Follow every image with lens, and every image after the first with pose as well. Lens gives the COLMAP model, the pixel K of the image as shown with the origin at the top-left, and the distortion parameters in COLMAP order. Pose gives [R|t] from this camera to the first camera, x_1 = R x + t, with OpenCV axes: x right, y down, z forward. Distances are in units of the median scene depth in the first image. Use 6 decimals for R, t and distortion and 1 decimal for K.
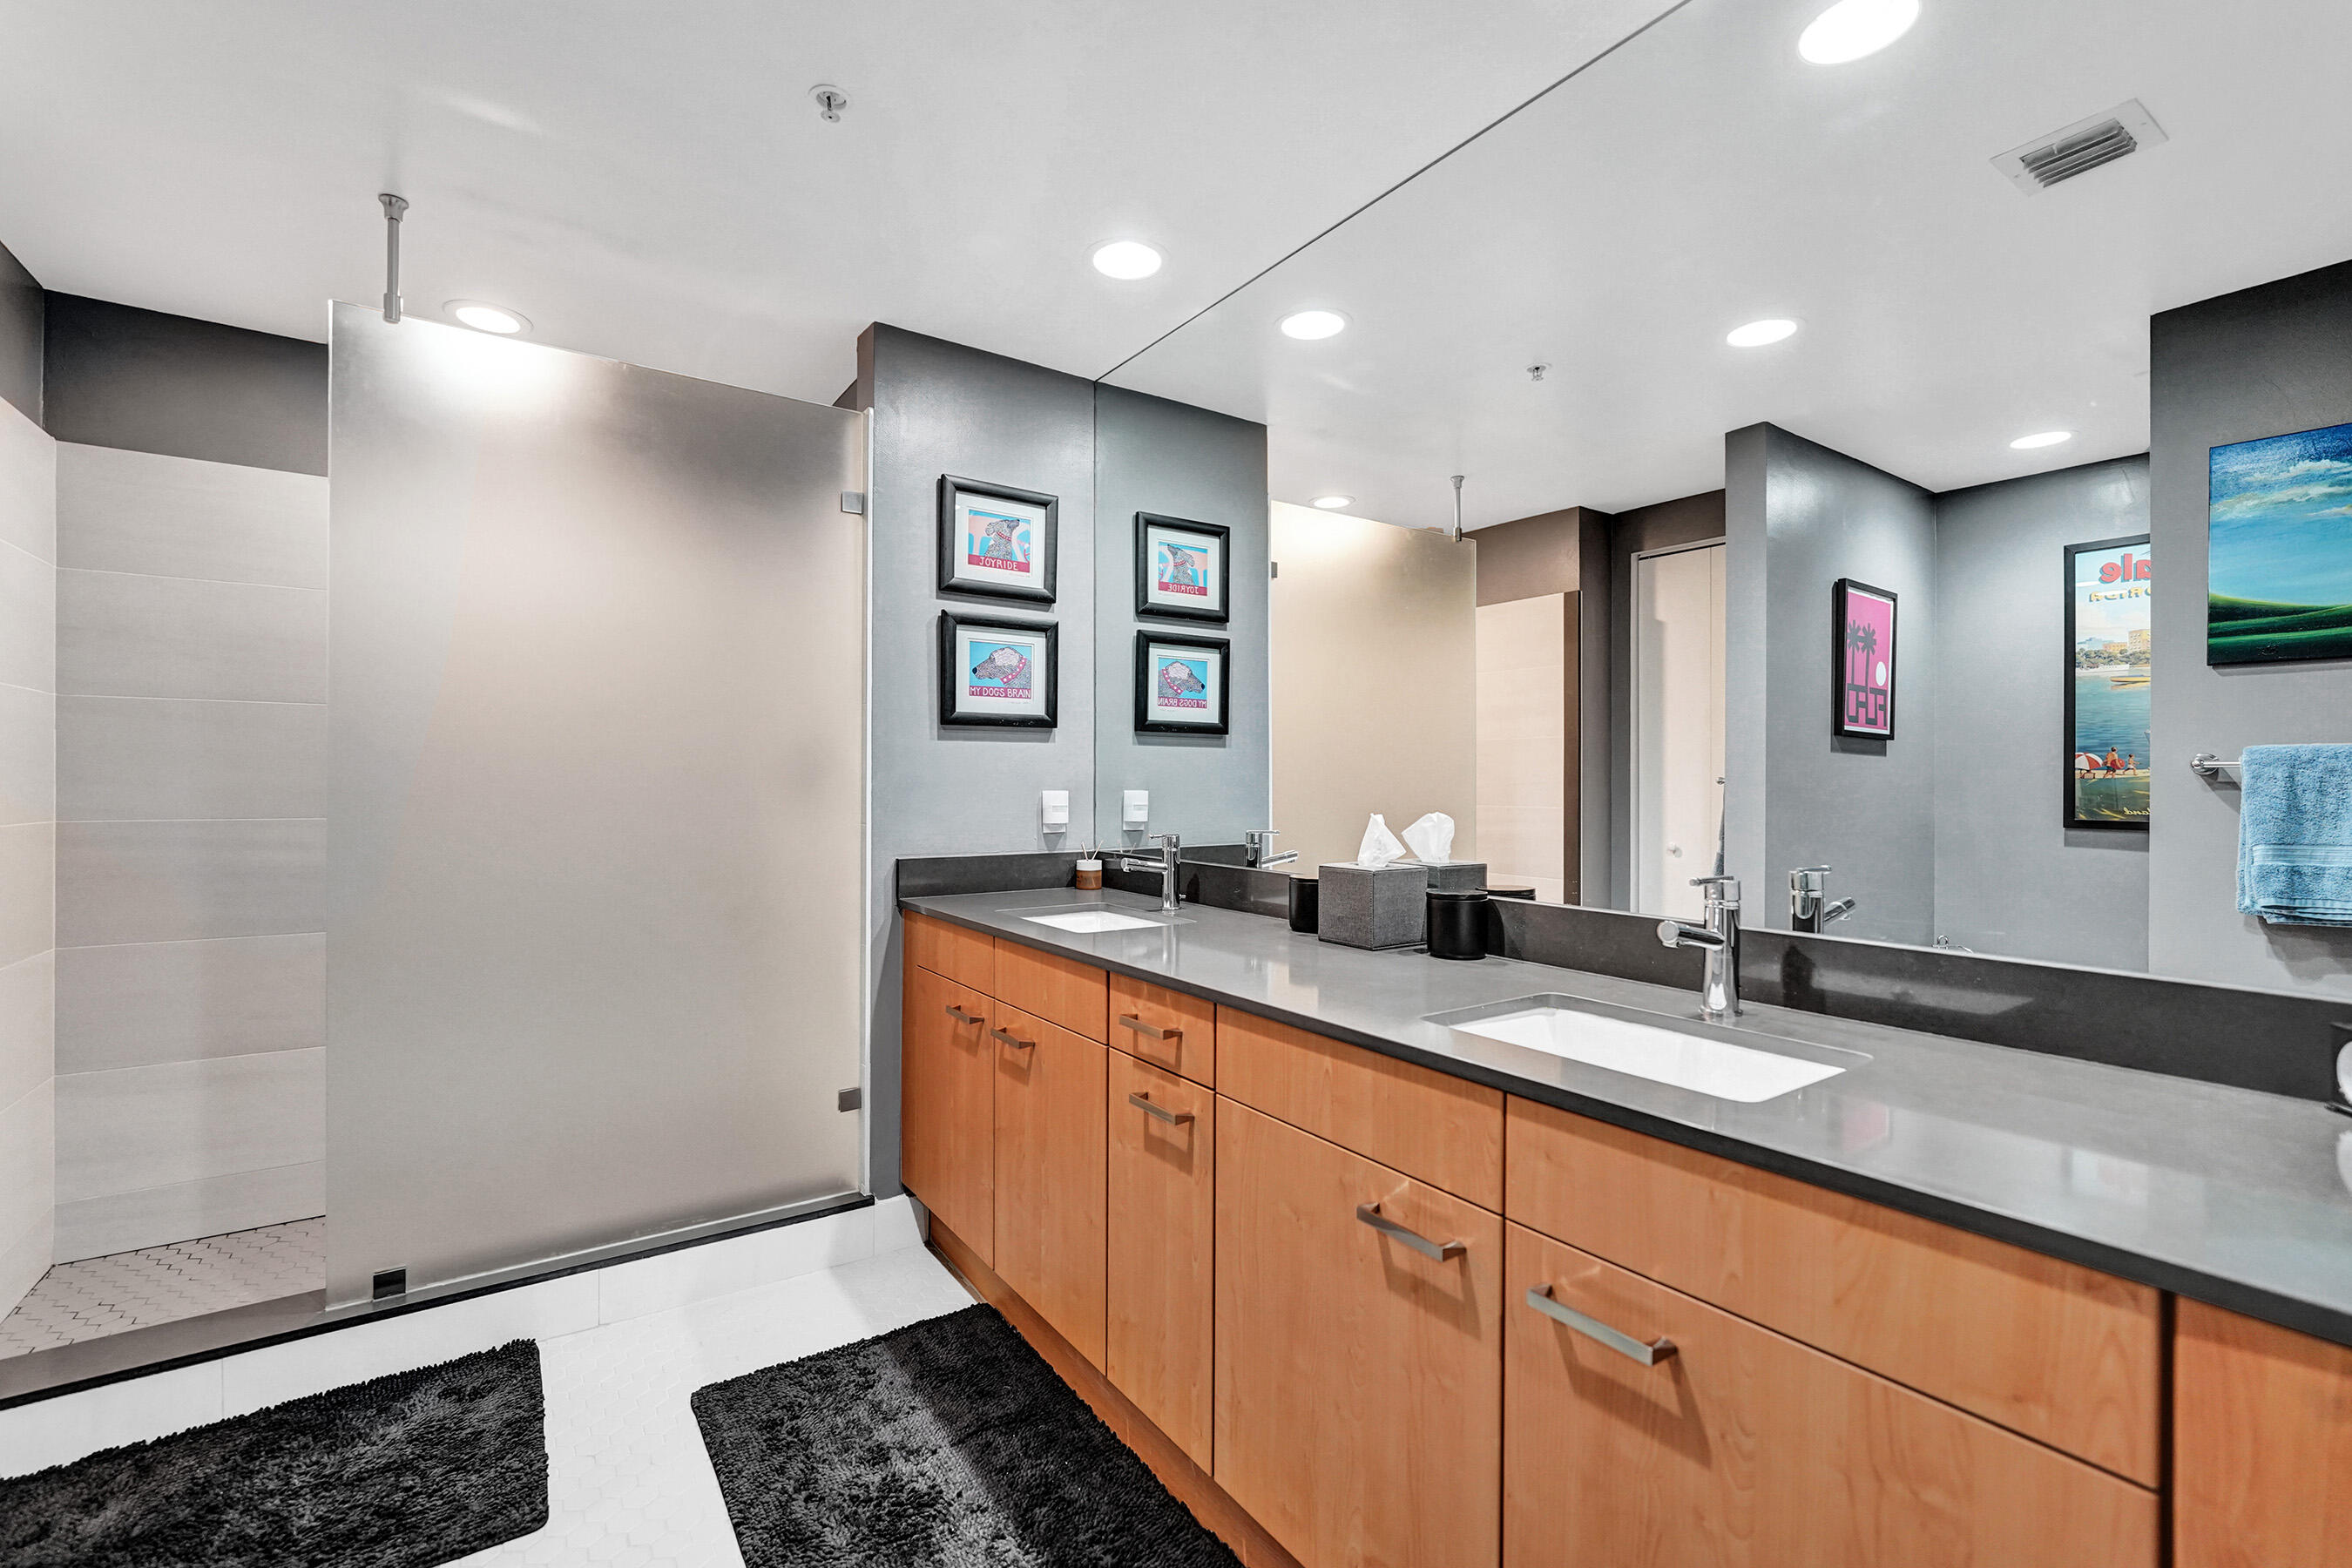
lens RADIAL K [[995.3, 0, 1177.6], [0, 995.3, 777.7], [0, 0, 1]] dist [-0.008181, 0.002198]
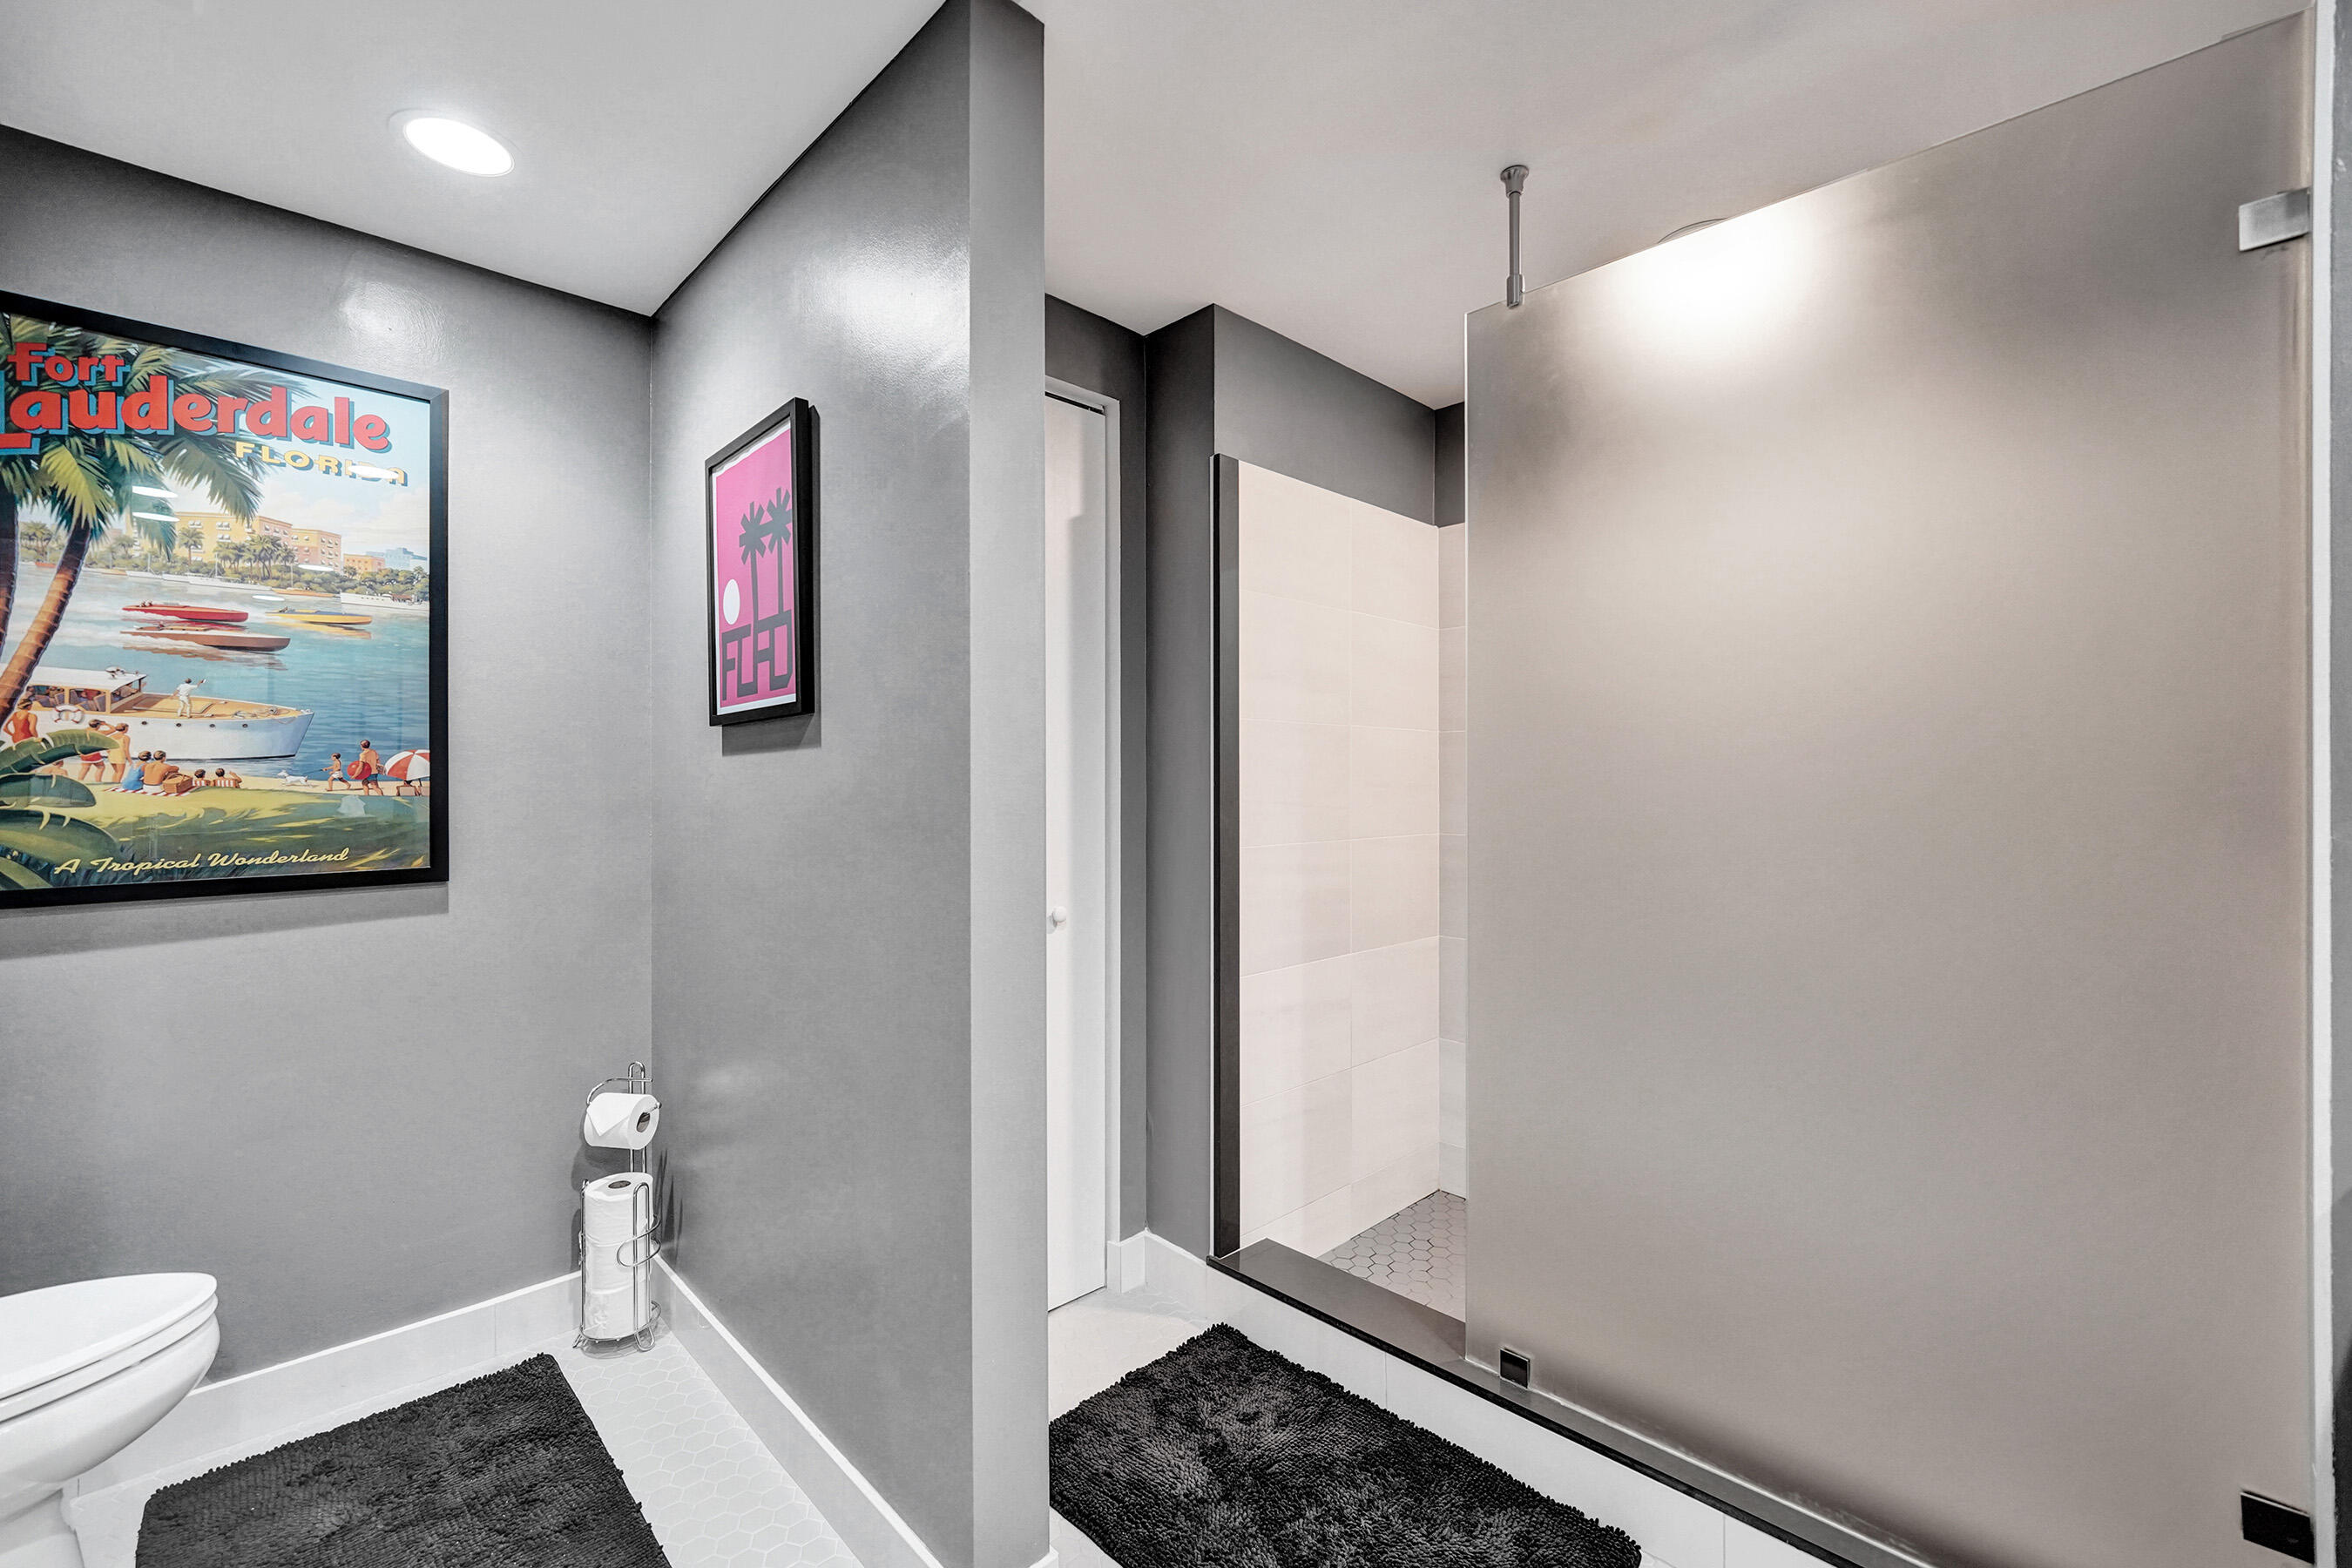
lens RADIAL K [[995.3, 0, 1187.3], [0, 995.3, 779.3], [0, 0, 1]] dist [-0.008181, 0.002198]
pose [[0.168744, 0.007134, -0.985634, 0.049490], [0.001698, 0.999970, 0.007528, -0.039215], [0.985659, -0.002944, 0.168726, 0.553315]]
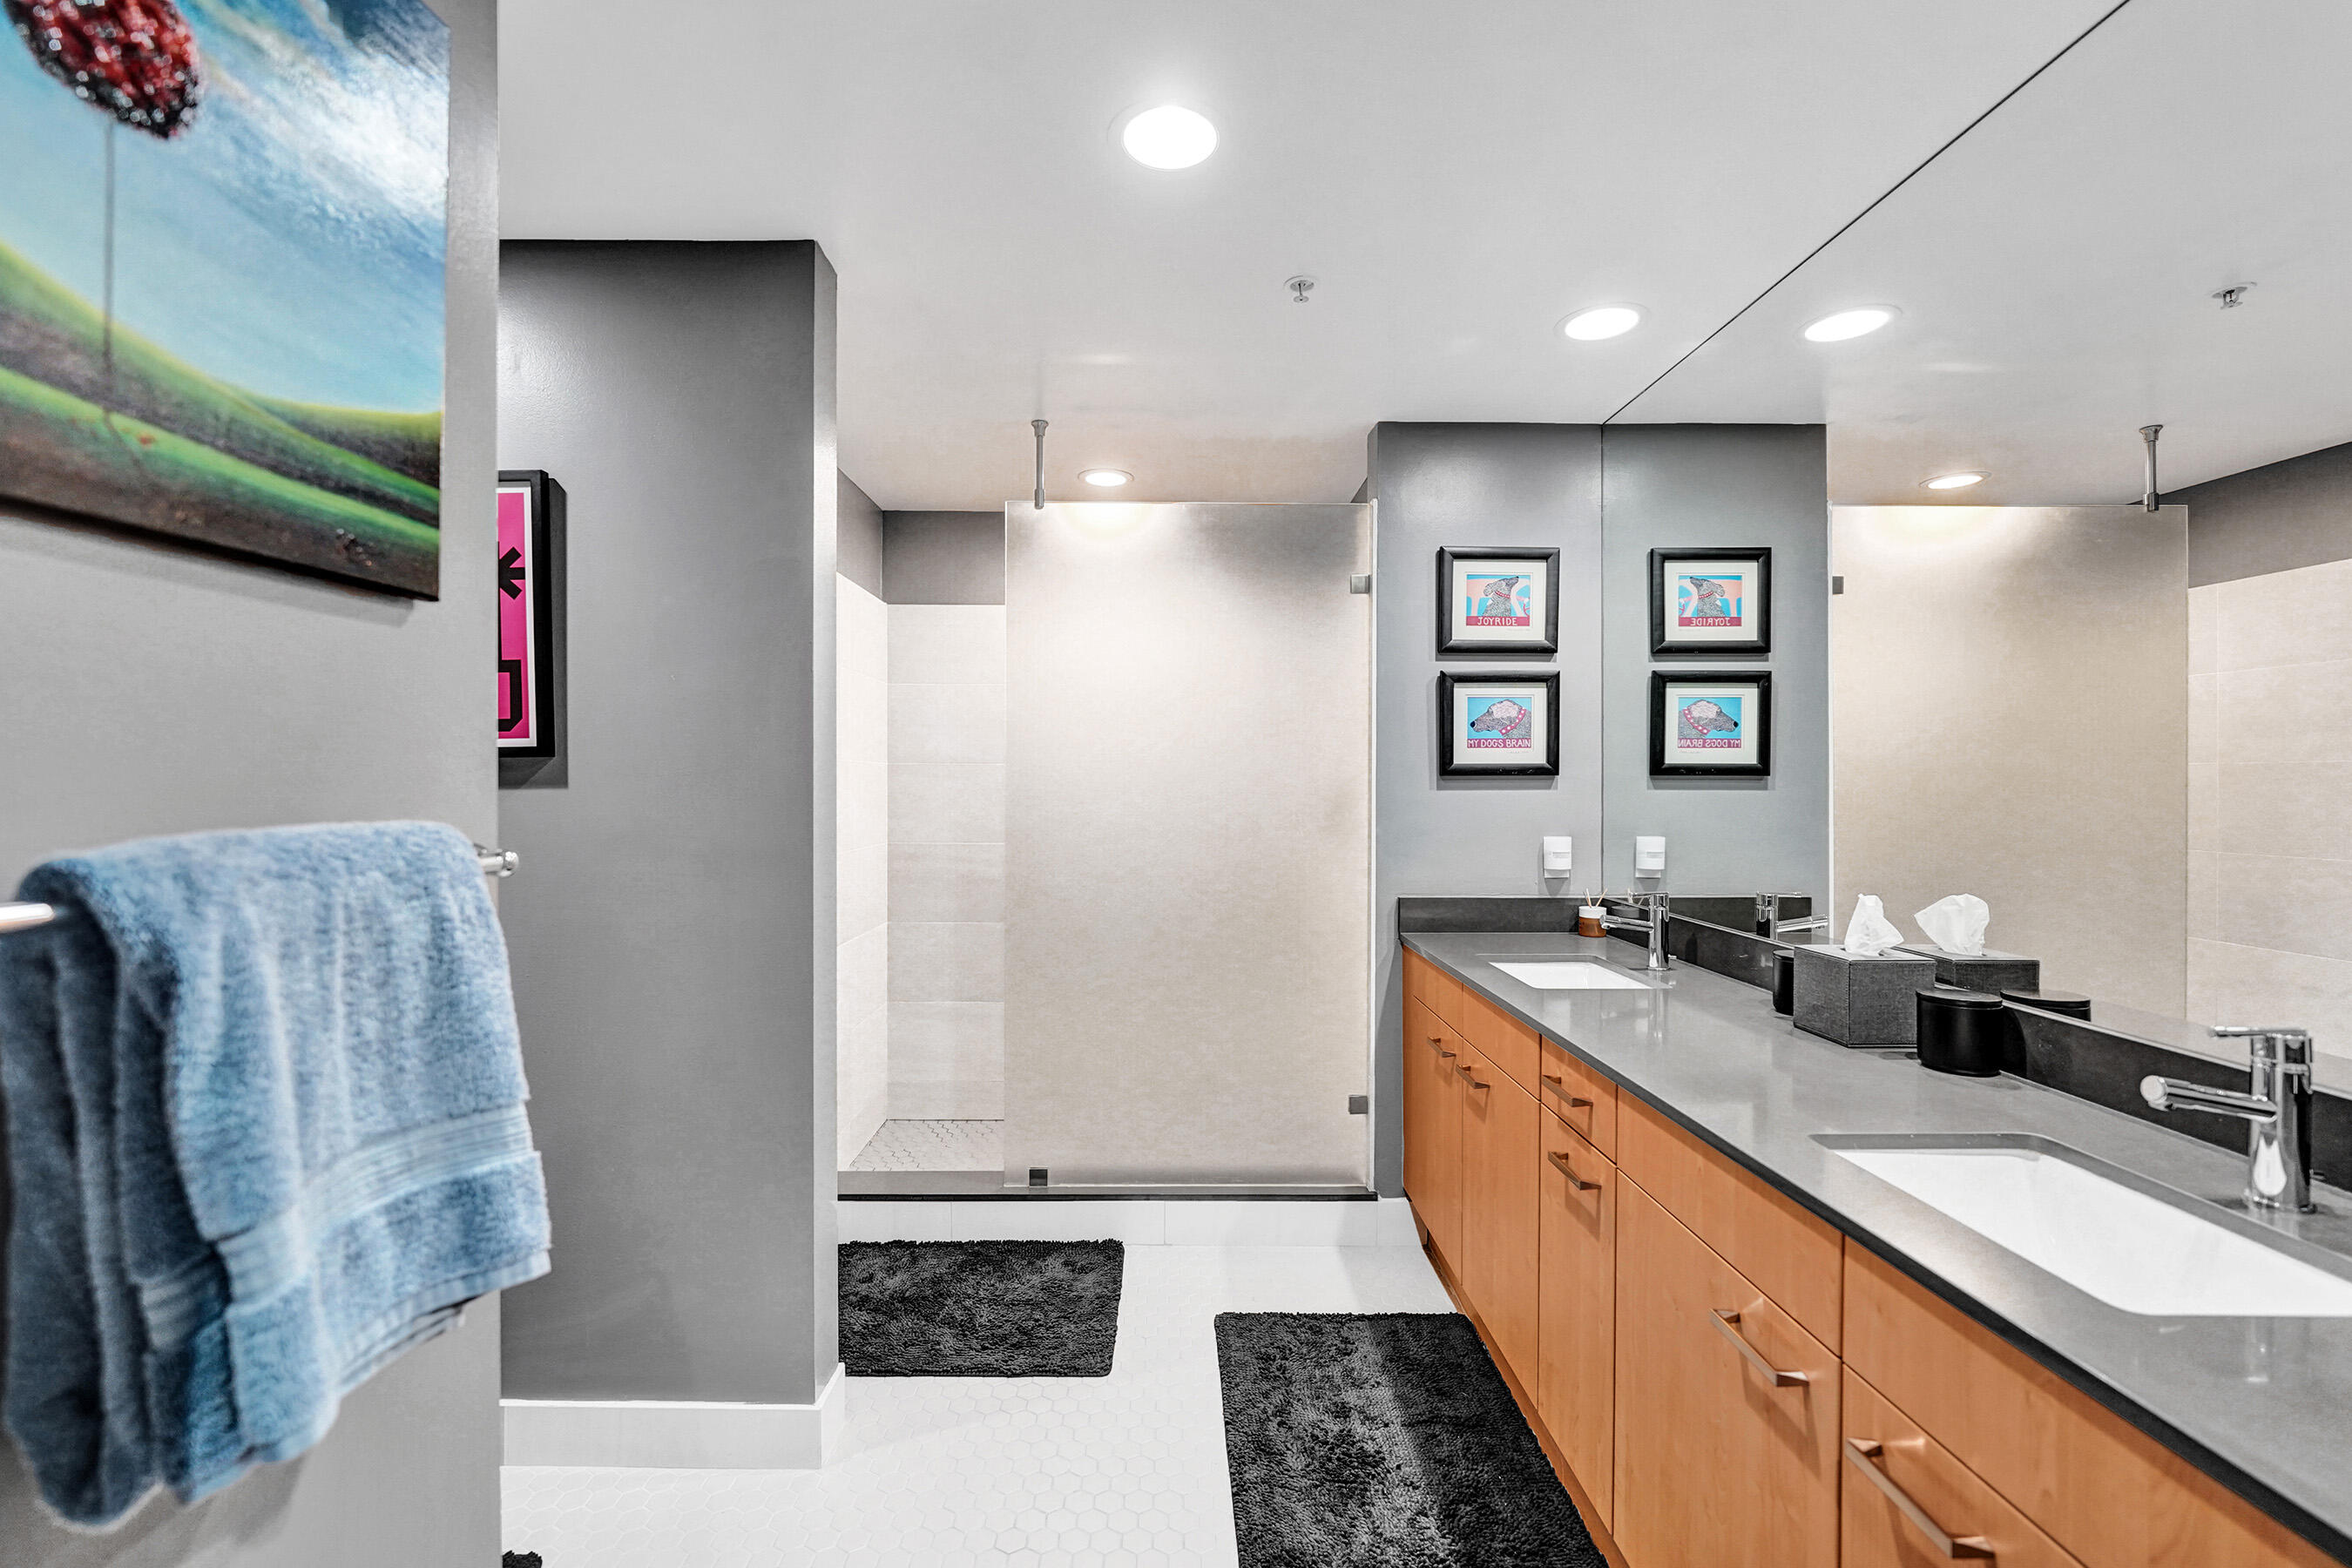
lens RADIAL K [[995.3, 0, 1192.4], [0, 995.3, 781.5], [0, 0, 1]] dist [-0.008181, 0.002198]
pose [[0.835659, 0.002046, -0.549244, 0.184191], [-0.000452, 0.999995, 0.003037, -0.068921], [0.549248, -0.002289, 0.835656, -0.083711]]
